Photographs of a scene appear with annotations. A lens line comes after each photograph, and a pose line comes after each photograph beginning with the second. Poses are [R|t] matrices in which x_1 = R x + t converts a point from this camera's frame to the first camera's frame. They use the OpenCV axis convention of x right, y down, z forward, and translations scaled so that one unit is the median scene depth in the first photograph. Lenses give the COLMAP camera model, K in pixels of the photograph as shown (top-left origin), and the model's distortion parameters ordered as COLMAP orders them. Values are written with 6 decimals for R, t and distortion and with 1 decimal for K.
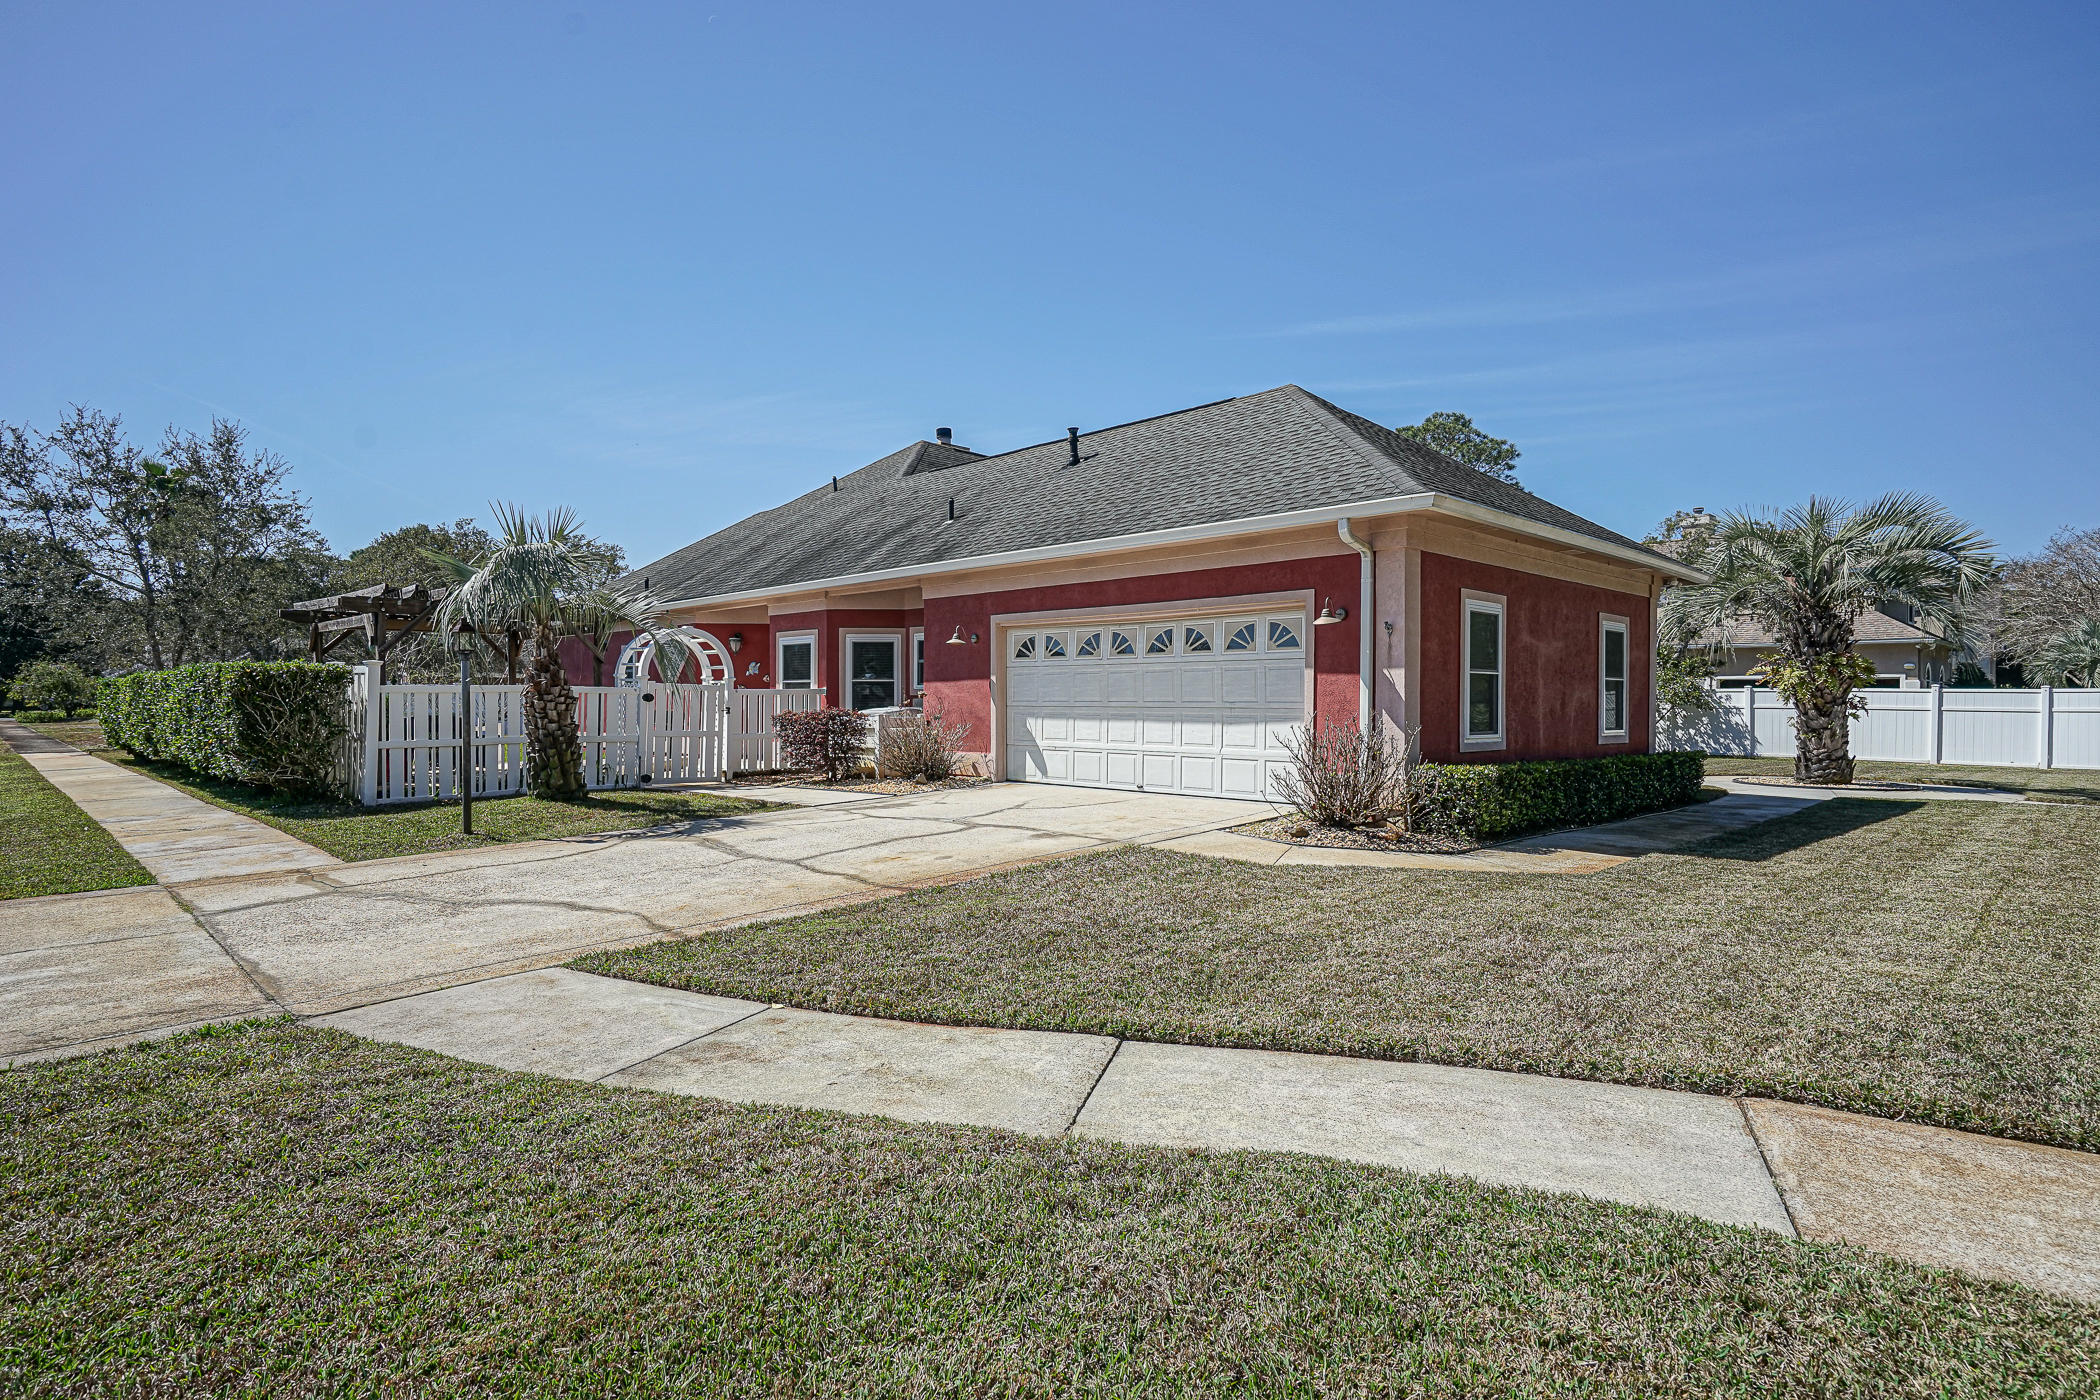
lens RADIAL K [[1078.7, 0, 1050.0], [0, 1078.7, 700.0], [0, 0, 1]] dist [0.000314, 0.000060]
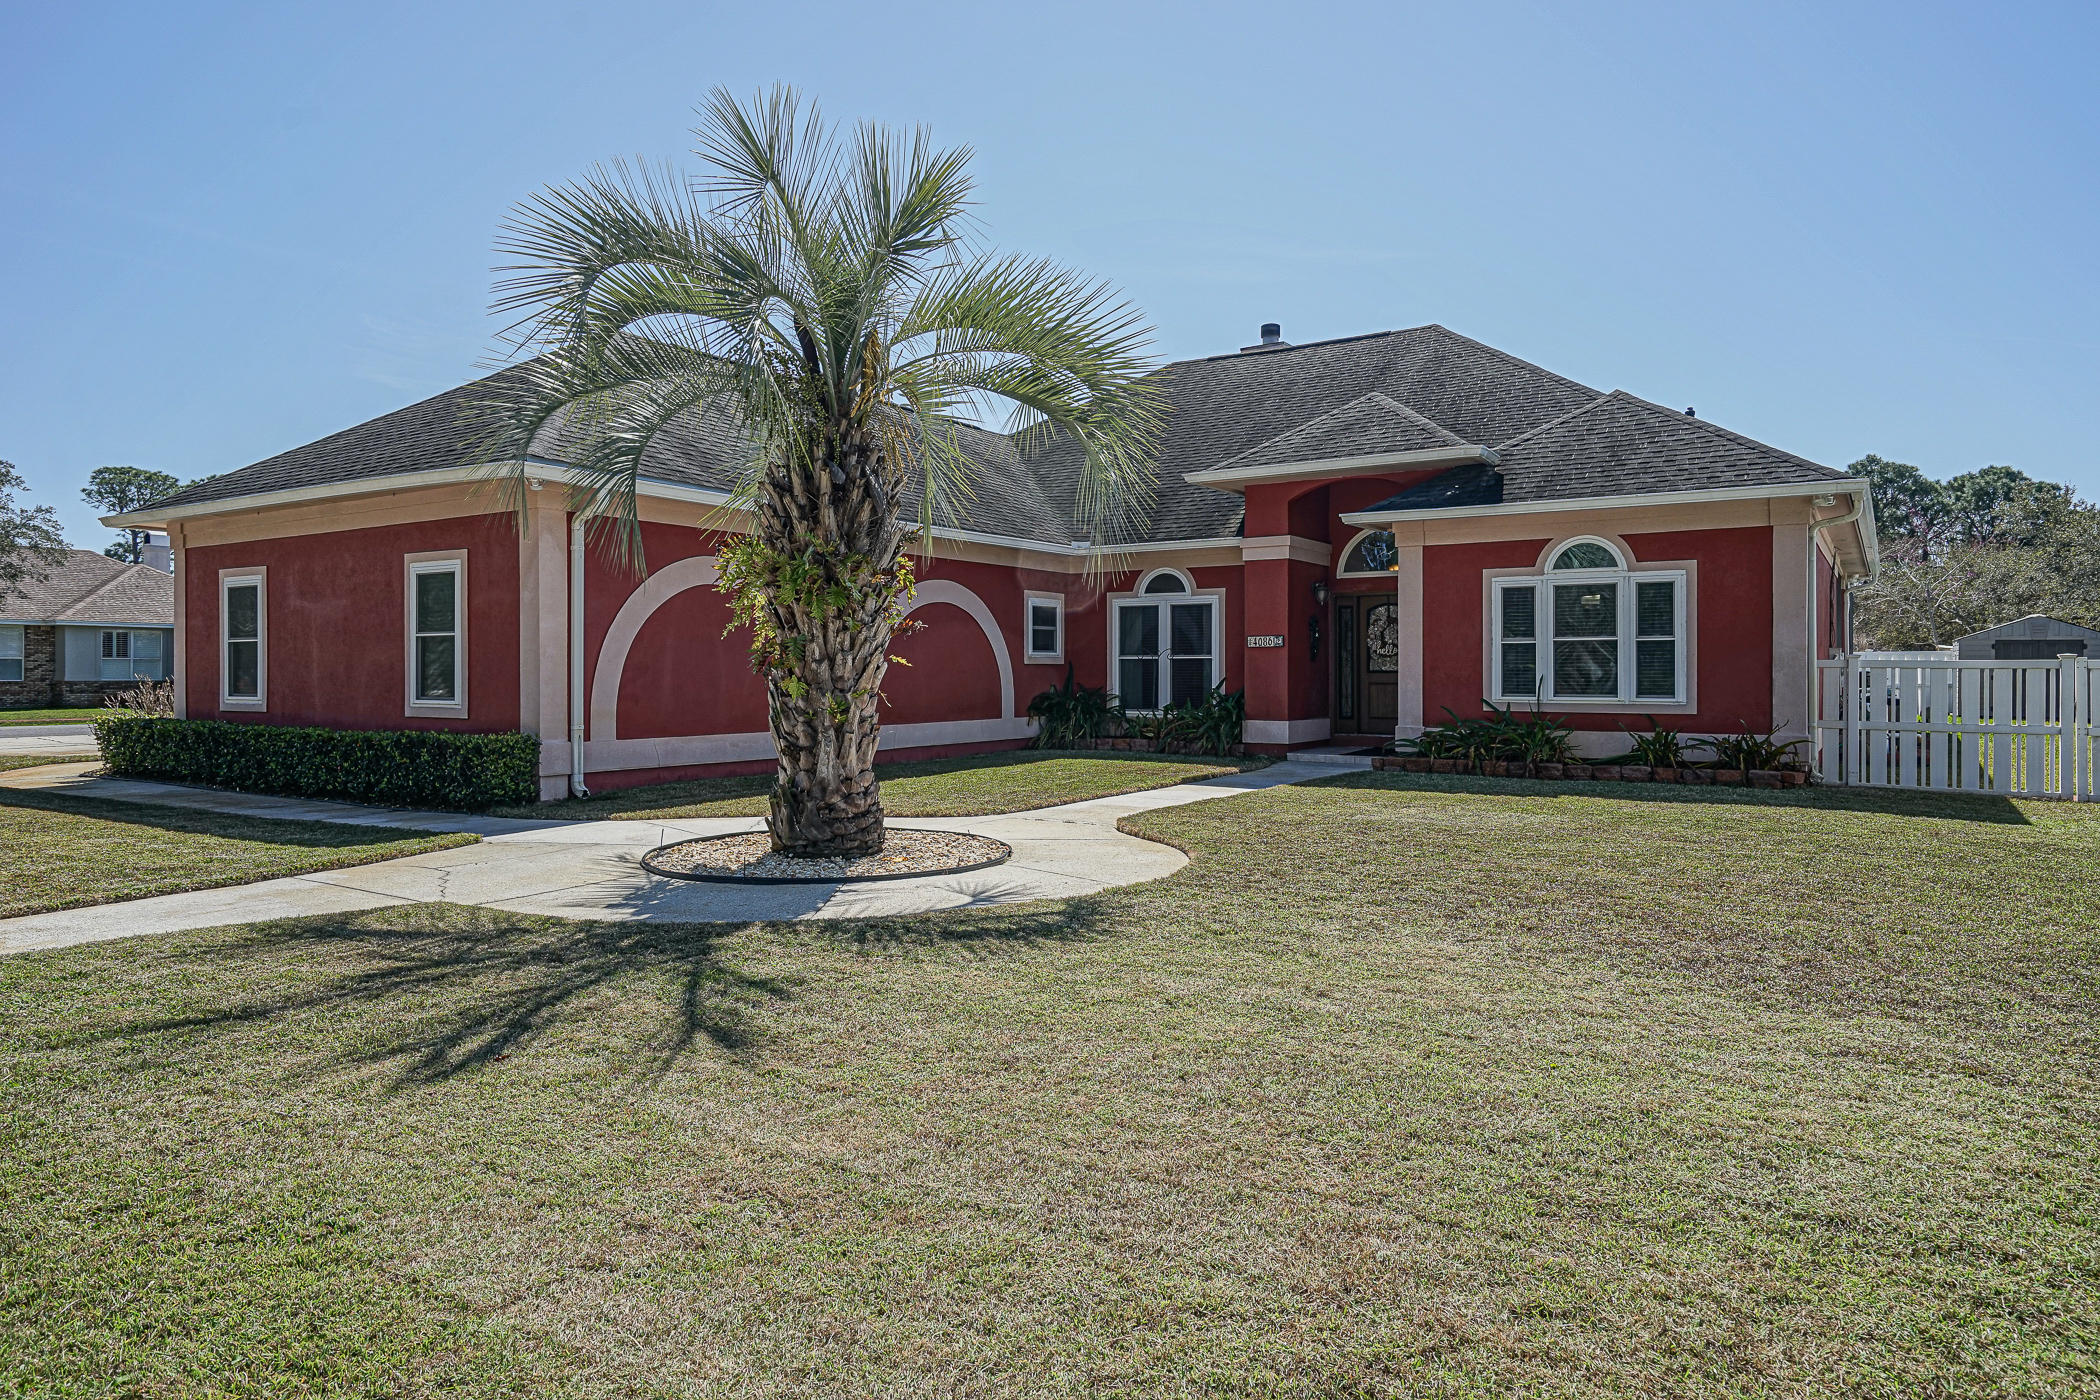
lens RADIAL K [[1306.9, 0, 1051.4], [0, 1306.9, 670.6], [0, 0, 1]] dist [0.028727, -0.000935]
pose [[0.212174, -0.006361, -0.977211, 1.745959], [0.004058, 0.999976, -0.005628, 0.015254], [0.977224, -0.002771, 0.212194, 1.399173]]
